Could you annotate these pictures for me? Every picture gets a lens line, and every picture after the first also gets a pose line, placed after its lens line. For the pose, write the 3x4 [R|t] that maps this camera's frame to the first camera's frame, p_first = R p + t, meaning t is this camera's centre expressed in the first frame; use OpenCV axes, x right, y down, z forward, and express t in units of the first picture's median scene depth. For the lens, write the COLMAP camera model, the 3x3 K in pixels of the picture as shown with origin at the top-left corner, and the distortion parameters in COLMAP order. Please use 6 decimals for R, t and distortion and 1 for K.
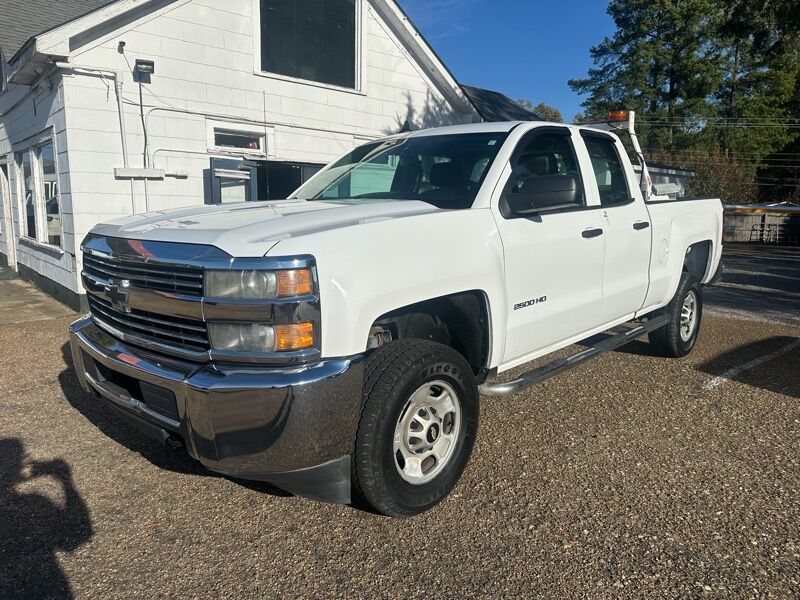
lens RADIAL K [[621.7, 0, 384.8], [0, 621.7, 301.8], [0, 0, 1]] dist [0.006061, -0.008867]
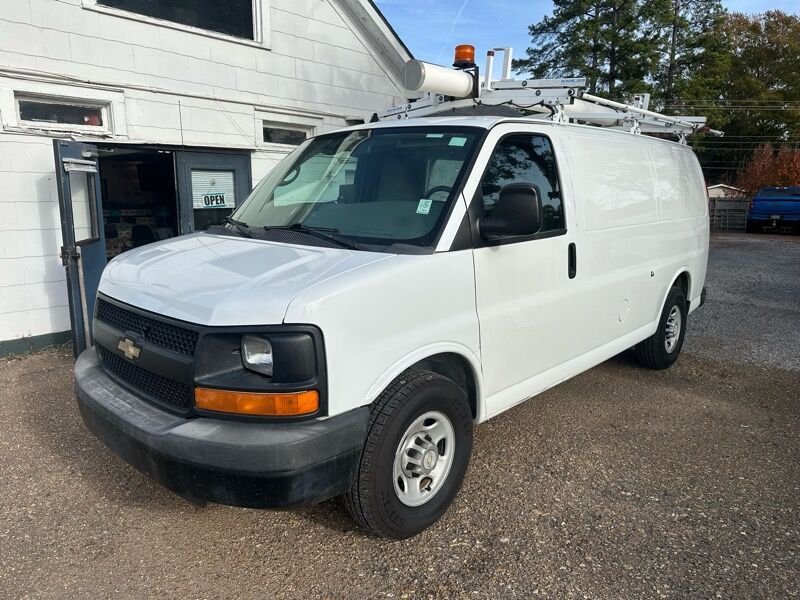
lens RADIAL K [[619.9, 0, 407.5], [0, 619.9, 301.5], [0, 0, 1]] dist [-0.000936, -0.010851]
pose [[0.991152, -0.034331, 0.128218, 0.023917], [0.030954, 0.999122, 0.028239, -0.063273], [-0.129074, -0.024020, 0.991344, 0.280807]]
